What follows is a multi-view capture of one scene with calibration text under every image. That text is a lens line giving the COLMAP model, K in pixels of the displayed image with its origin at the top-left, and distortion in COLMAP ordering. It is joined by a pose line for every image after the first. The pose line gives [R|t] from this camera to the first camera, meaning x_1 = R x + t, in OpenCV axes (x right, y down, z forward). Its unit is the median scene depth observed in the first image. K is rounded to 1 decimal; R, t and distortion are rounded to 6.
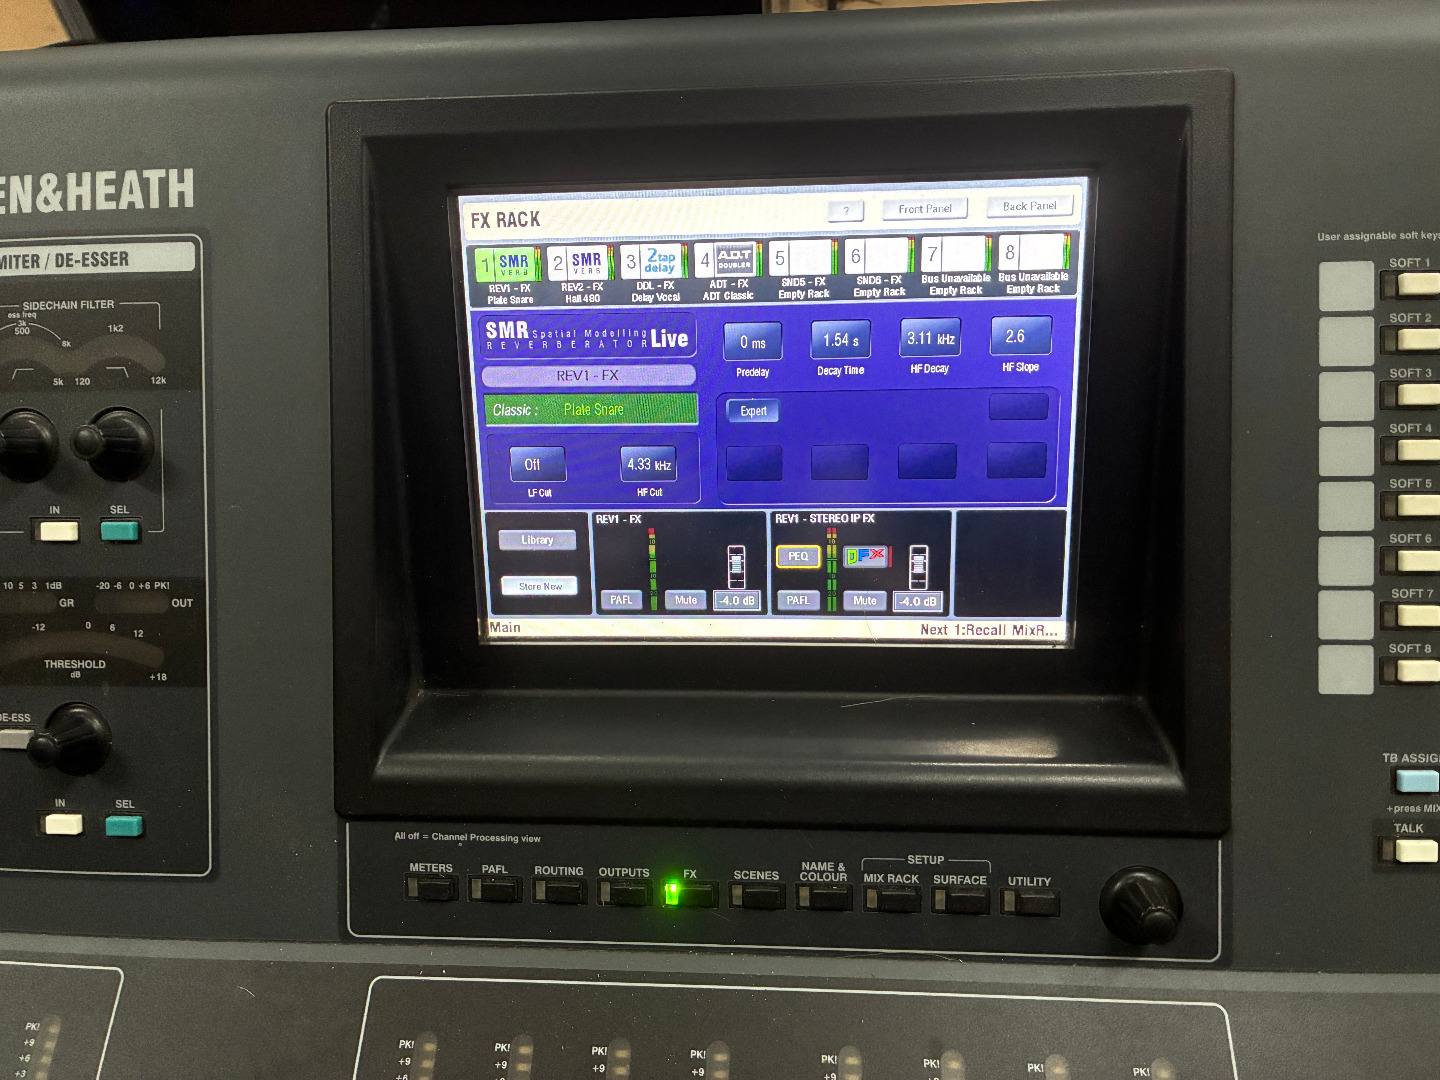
lens RADIAL K [[1103.3, 0, 731.7], [0, 1103.3, 539.4], [0, 0, 1]] dist [0.041480, -0.058890]
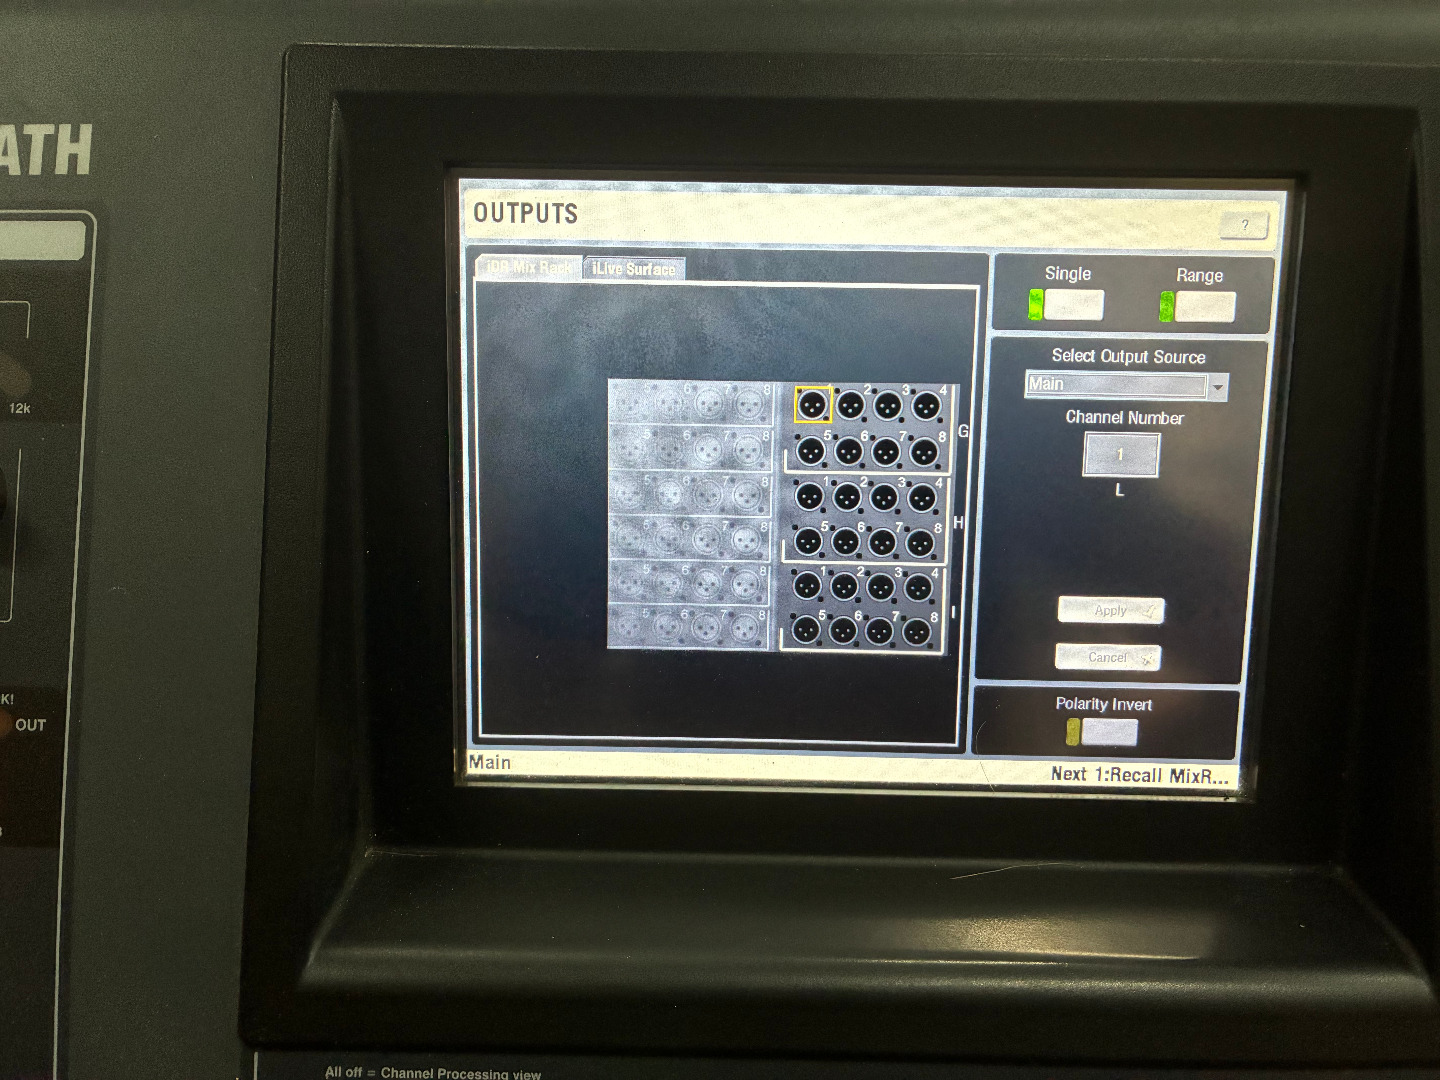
lens RADIAL K [[1103.3, 0, 723.8], [0, 1103.3, 544.7], [0, 0, 1]] dist [0.041480, -0.058890]
pose [[0.996424, 0.027343, 0.079945, -0.121210], [-0.019871, 0.995485, -0.092811, 0.001018], [-0.082122, 0.090891, 0.992469, 0.264291]]
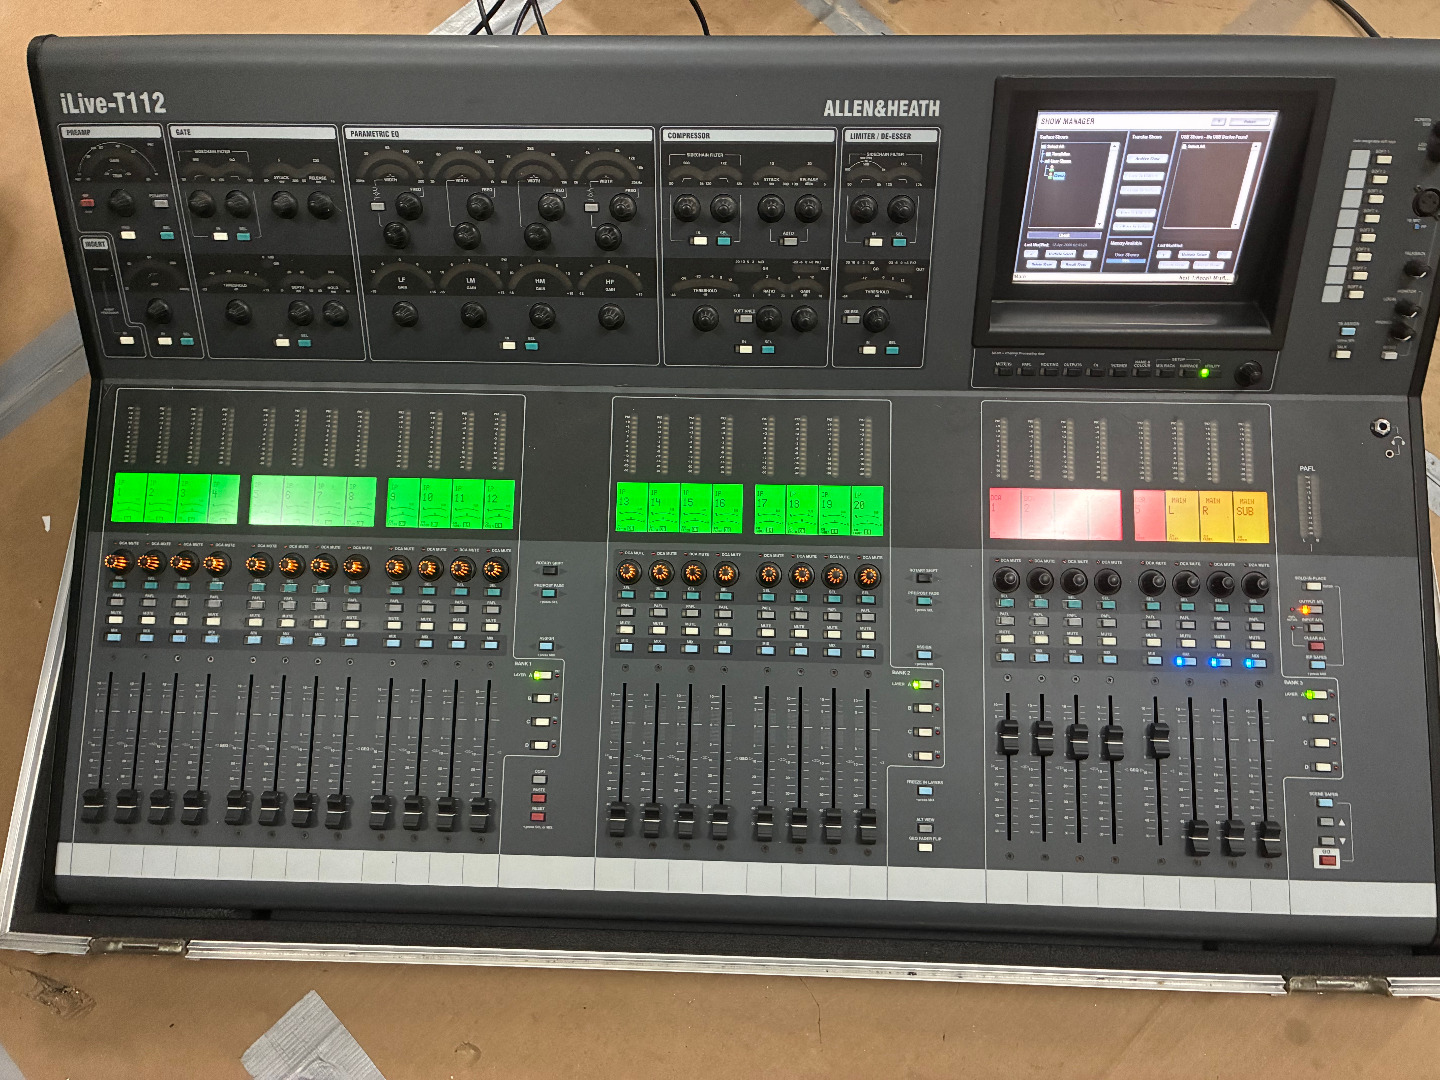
lens RADIAL K [[1103.3, 0, 710.7], [0, 1103.3, 536.4], [0, 0, 1]] dist [0.041480, -0.058890]
pose [[0.999246, -0.009086, 0.037741, -1.126091], [-0.005075, 0.933303, 0.359053, -0.309270], [-0.038486, -0.358974, 0.932554, -1.782503]]
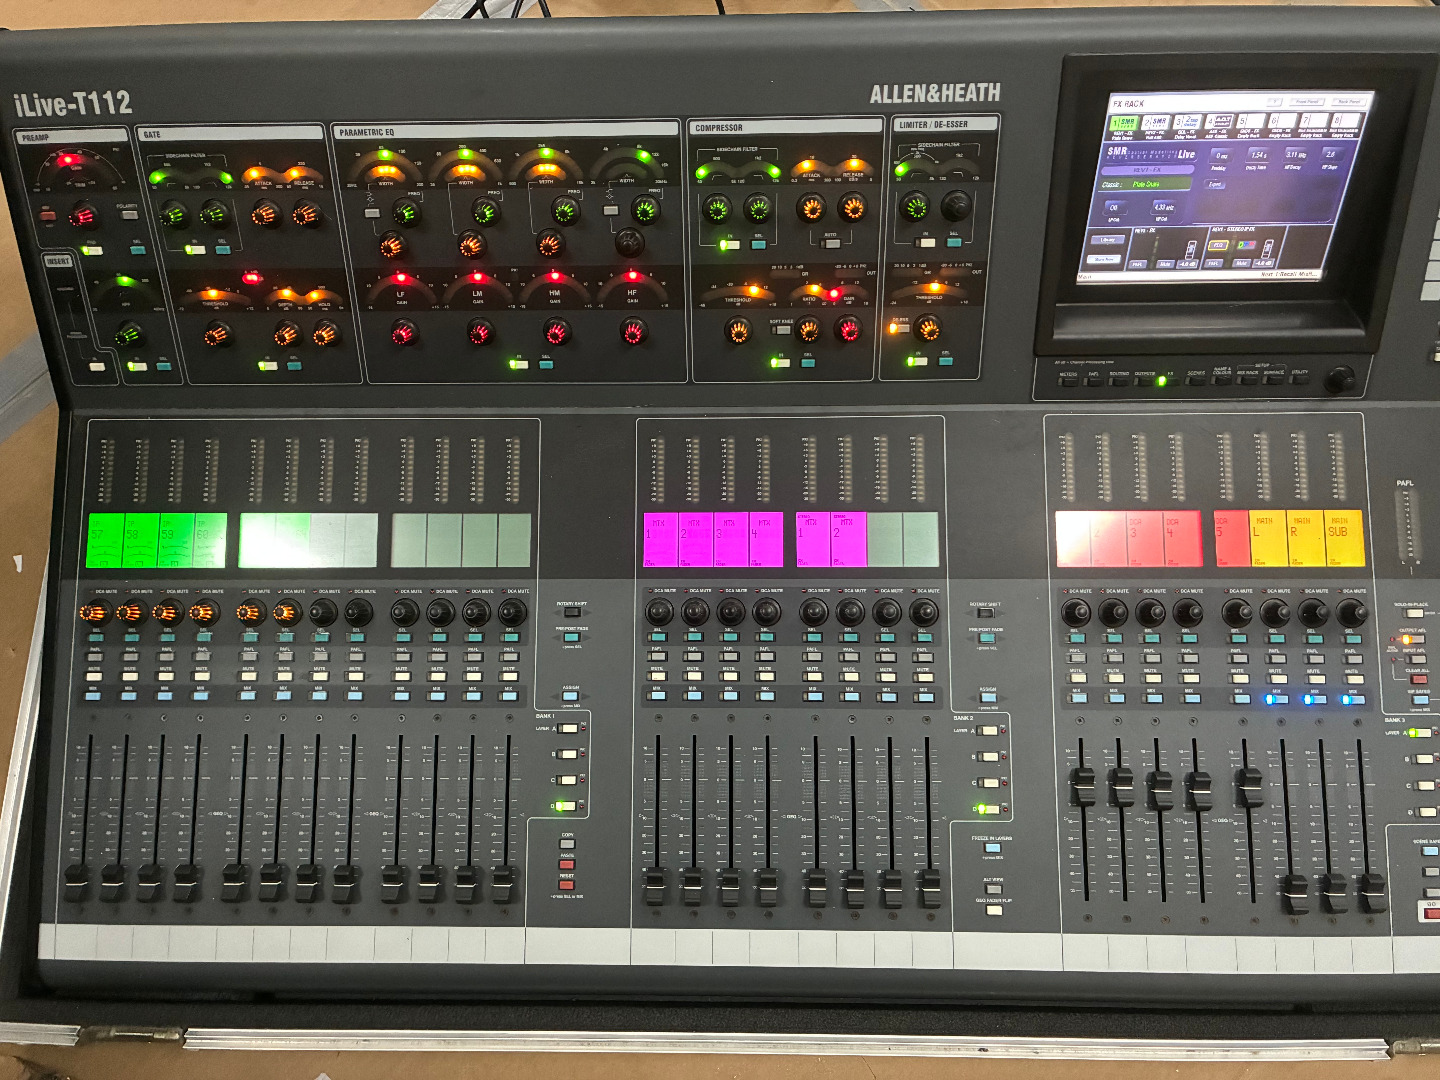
lens RADIAL K [[1103.3, 0, 706.0], [0, 1103.3, 540.0], [0, 0, 1]] dist [0.041480, -0.058890]
pose [[0.998577, -0.031208, 0.043250, -1.227781], [0.012666, 0.926497, 0.376088, -0.327338], [-0.051808, -0.375005, 0.925574, -1.487386]]
